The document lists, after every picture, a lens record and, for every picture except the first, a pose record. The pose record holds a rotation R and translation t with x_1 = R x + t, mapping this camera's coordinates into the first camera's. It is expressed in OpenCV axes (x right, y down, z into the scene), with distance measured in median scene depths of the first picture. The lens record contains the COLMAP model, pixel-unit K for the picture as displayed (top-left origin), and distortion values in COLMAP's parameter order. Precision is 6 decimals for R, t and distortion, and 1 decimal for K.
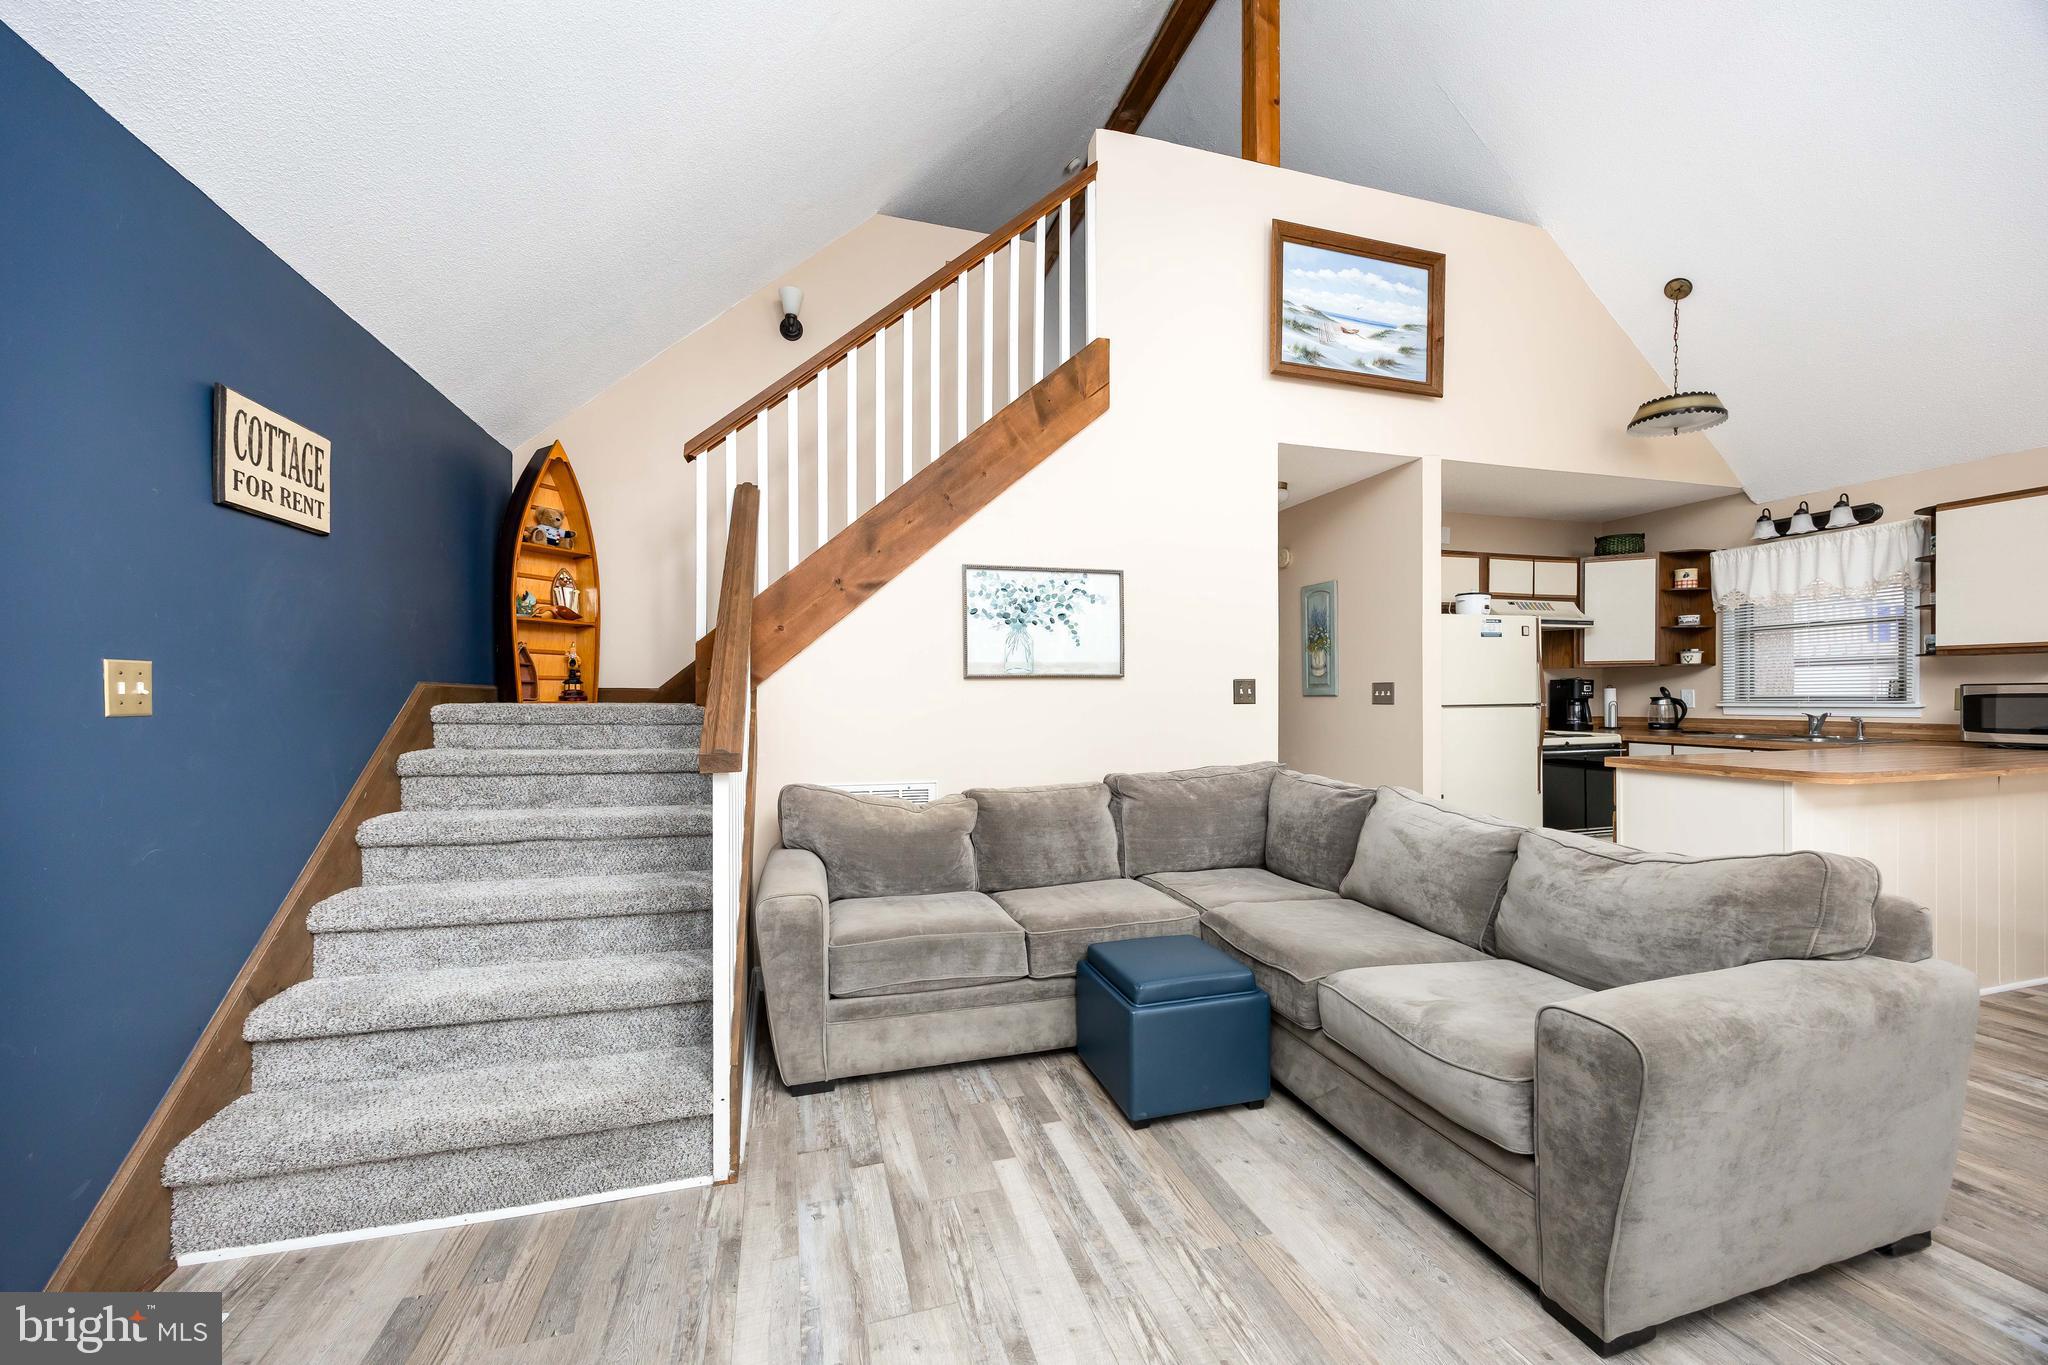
lens RADIAL K [[791.1, 0, 1026.5], [0, 791.1, 696.3], [0, 0, 1]] dist [0.002022, 0.000216]
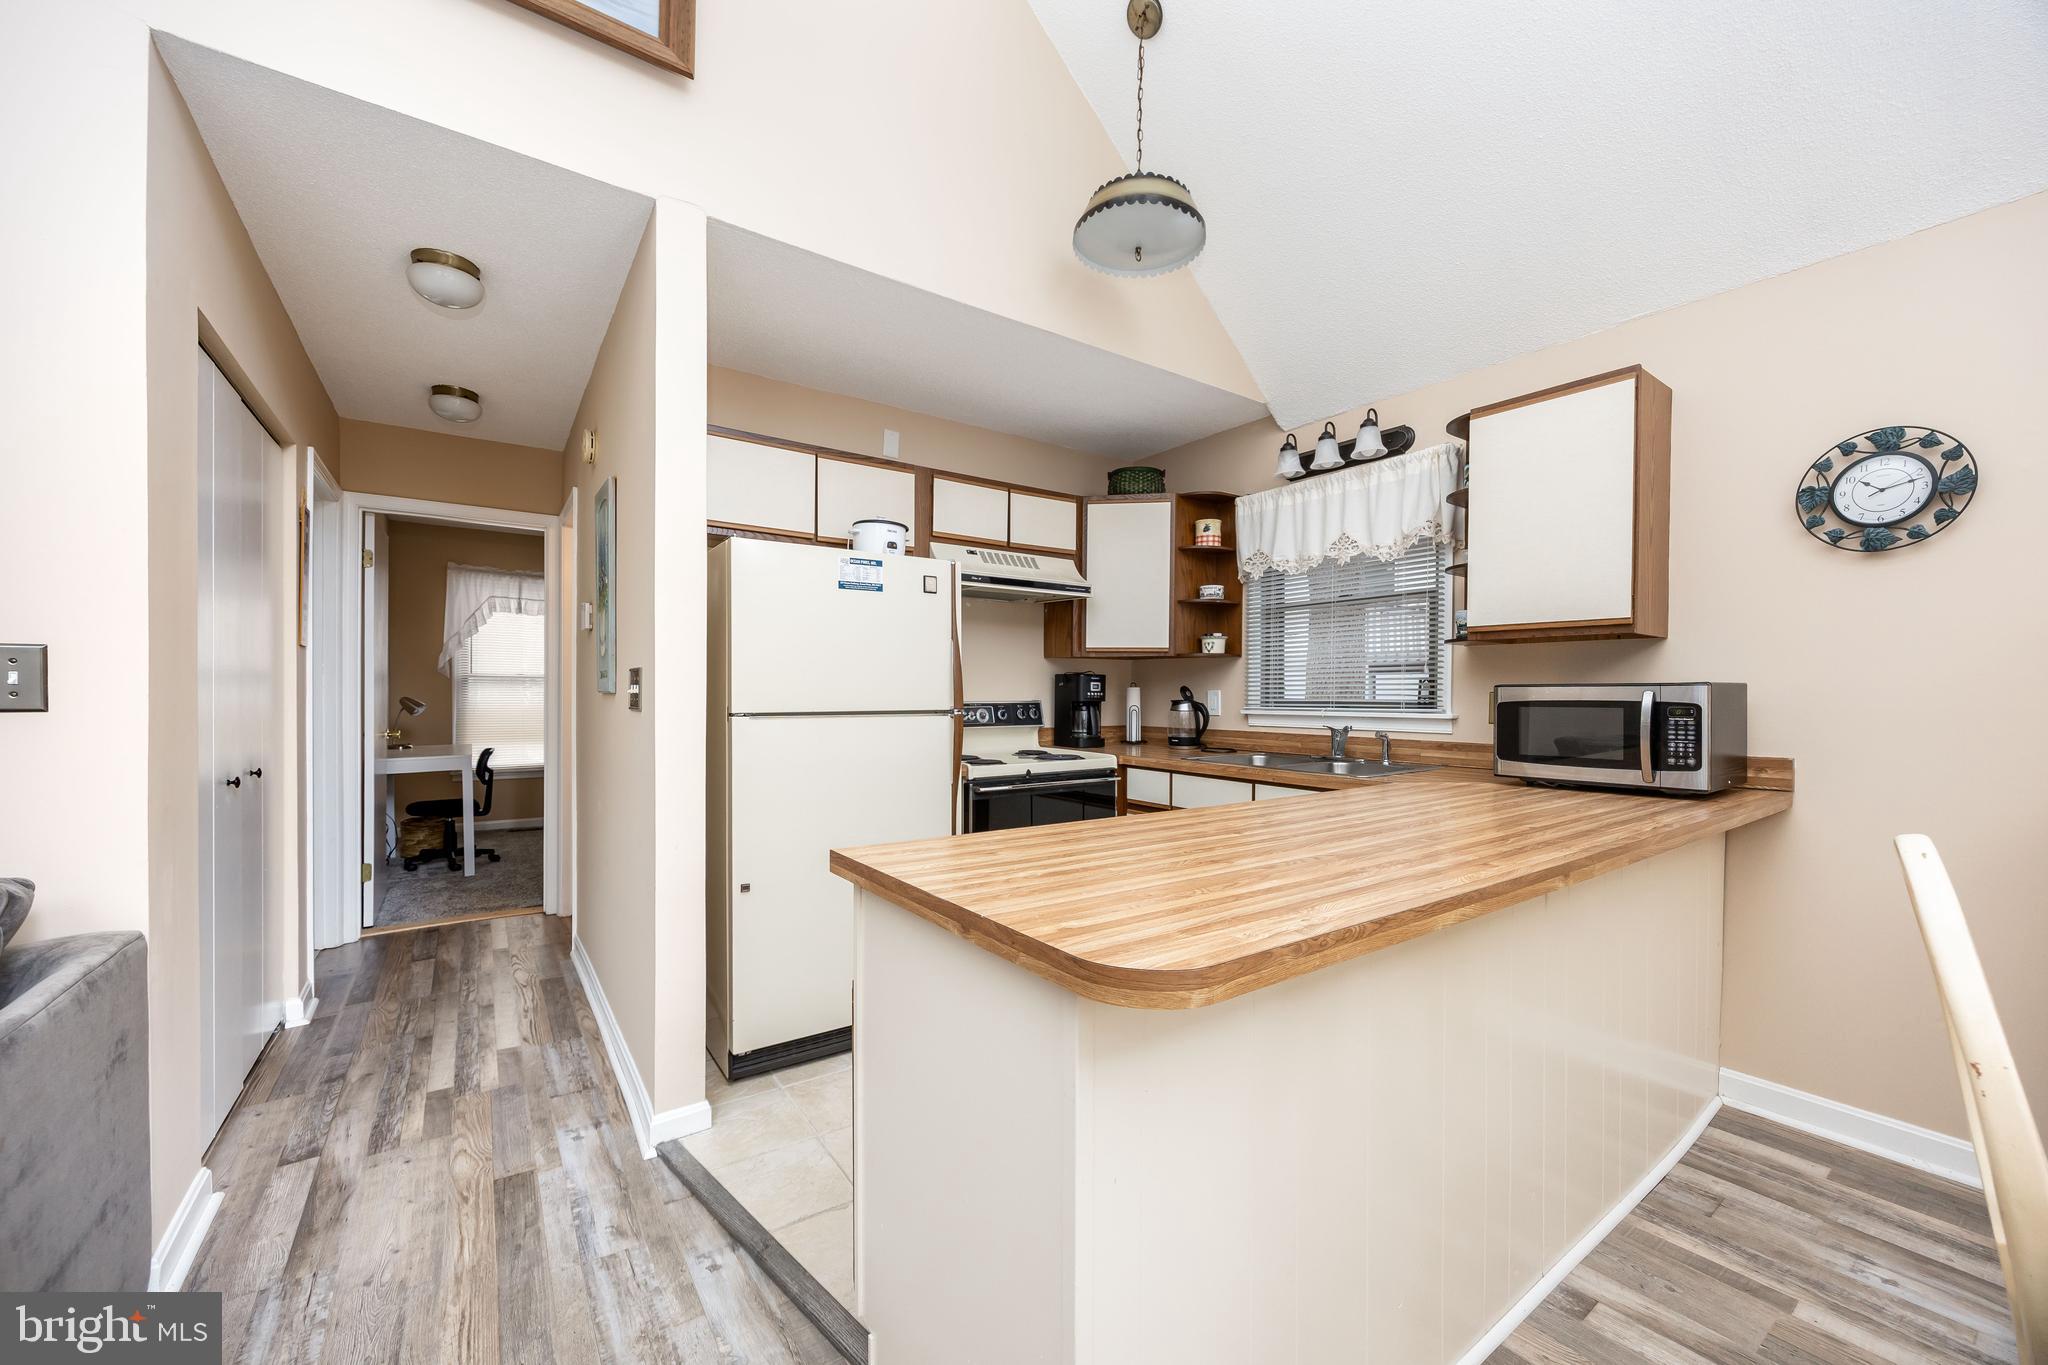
lens RADIAL K [[784.2, 0, 1027.9], [0, 784.2, 698.9], [0, 0, 1]] dist [-0.000984, 0.000039]
pose [[0.948365, 0.008007, 0.317080, 0.462199], [-0.009863, 0.999942, 0.004248, -0.001829], [-0.317028, -0.007156, 0.948389, 0.386898]]
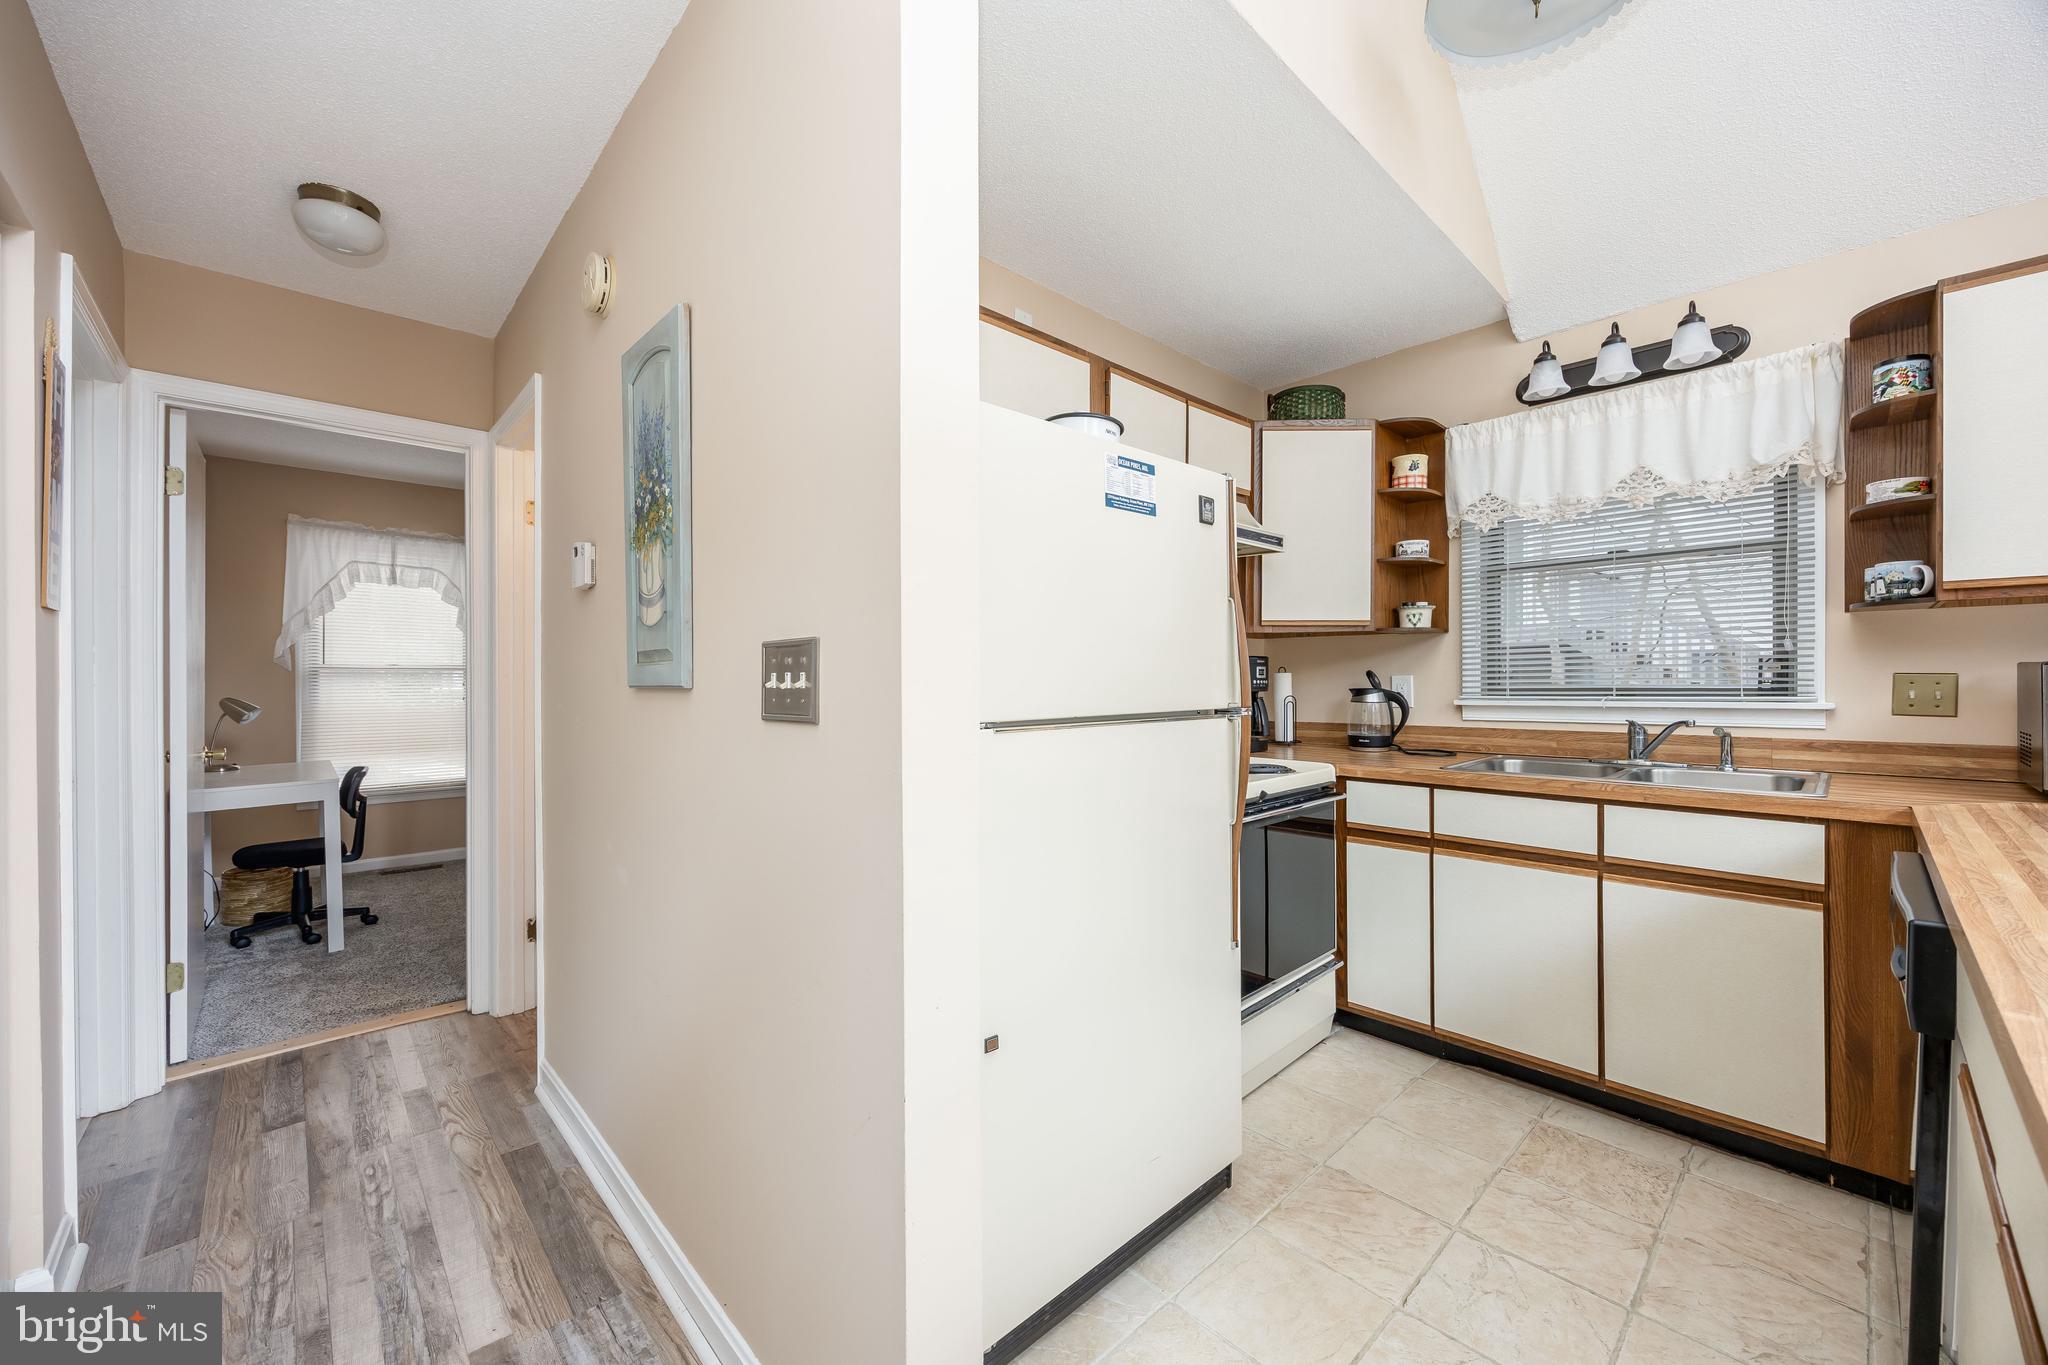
lens RADIAL K [[781.4, 0, 1024.0], [0, 781.4, 682.5], [0, 0, 1]] dist [-0.002699, -0.000195]
pose [[0.894733, -0.000021, 0.446602, 0.352499], [0.001860, 0.999992, -0.003678, -0.001812], [-0.446599, 0.004121, 0.894725, 0.641455]]
